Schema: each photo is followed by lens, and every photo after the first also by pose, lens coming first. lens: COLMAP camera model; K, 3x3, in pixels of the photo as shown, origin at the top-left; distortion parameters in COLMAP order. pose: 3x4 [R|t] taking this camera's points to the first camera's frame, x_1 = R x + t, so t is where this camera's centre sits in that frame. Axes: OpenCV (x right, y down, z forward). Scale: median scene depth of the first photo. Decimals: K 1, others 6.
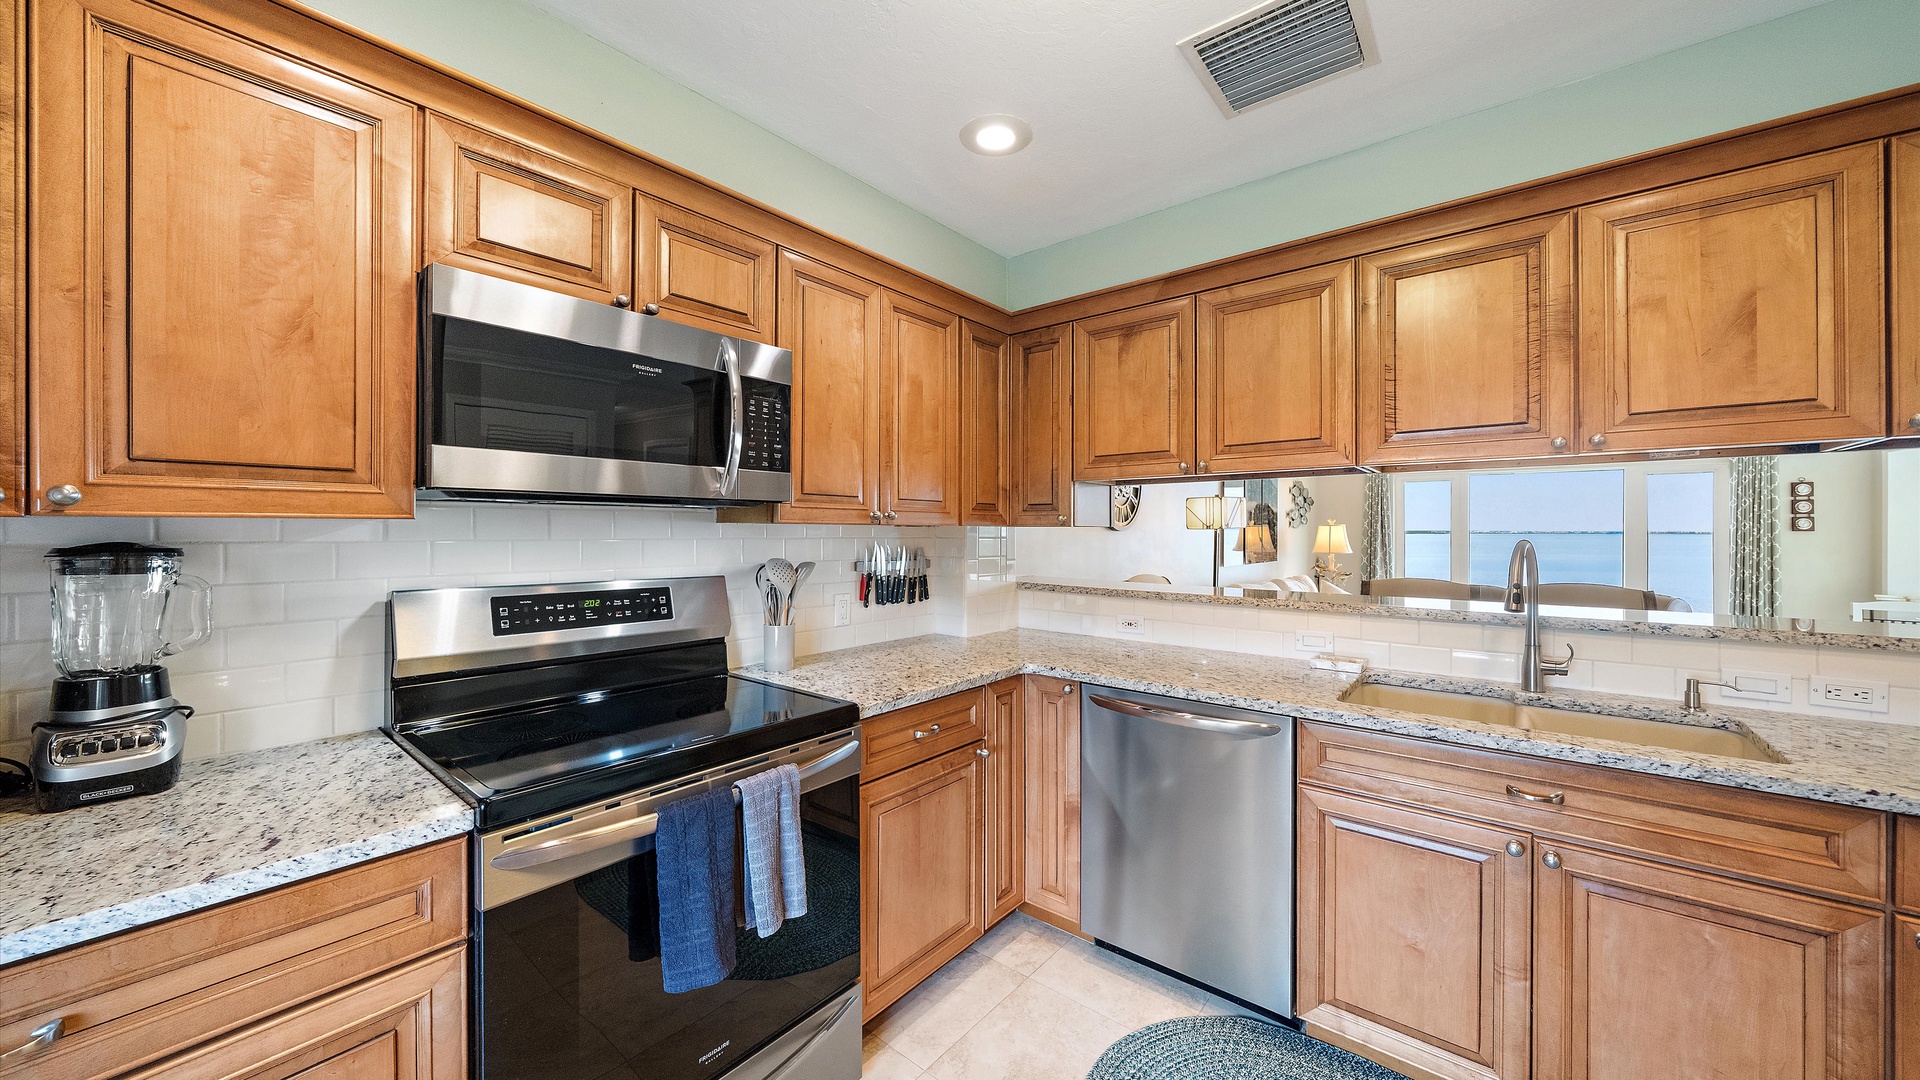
lens RADIAL K [[678.8, 0, 957.5], [0, 678.8, 534.1], [0, 0, 1]] dist [-0.001226, -0.000053]
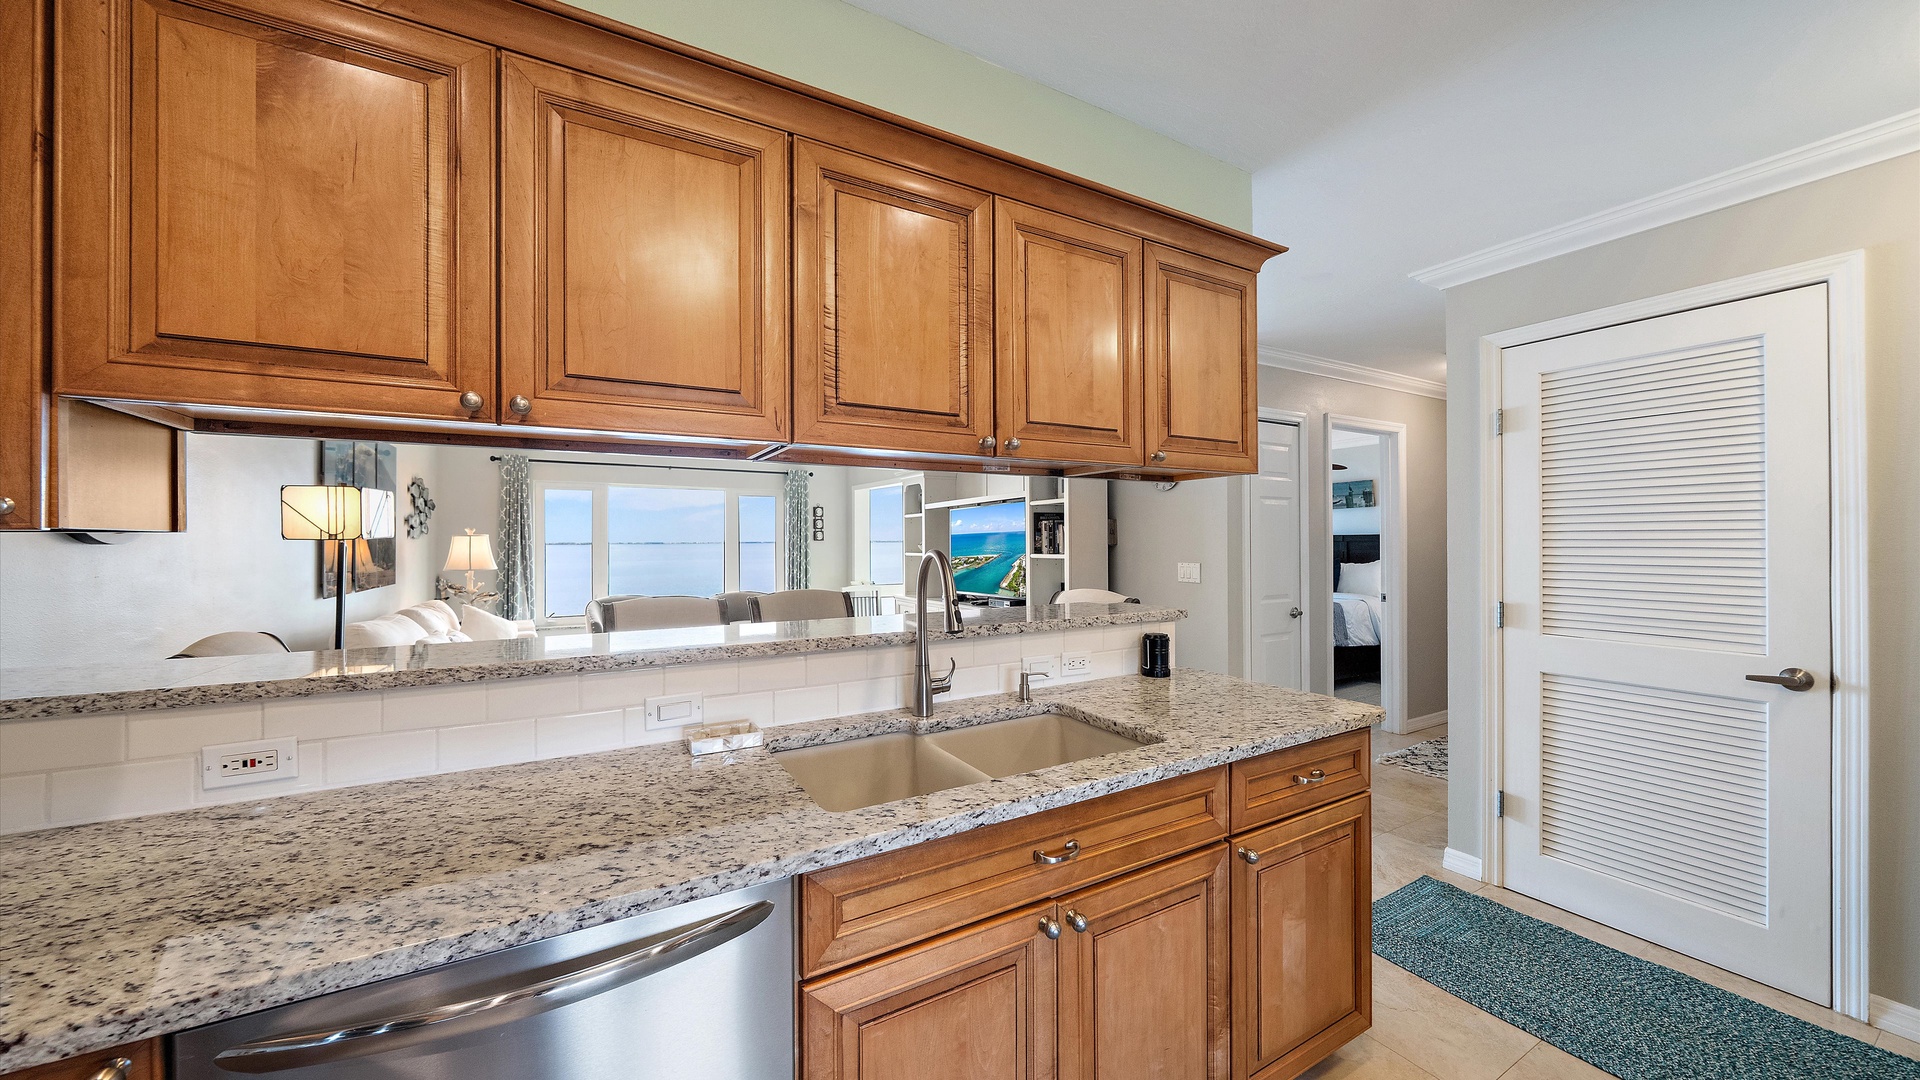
lens RADIAL K [[674.6, 0, 975.2], [0, 674.6, 536.6], [0, 0, 1]] dist [-0.001795, -0.000095]
pose [[0.345856, 0.002871, 0.938283, 0.018494], [0.009820, 0.999929, -0.006679, -0.000872], [-0.938236, 0.011524, 0.345803, 0.475447]]
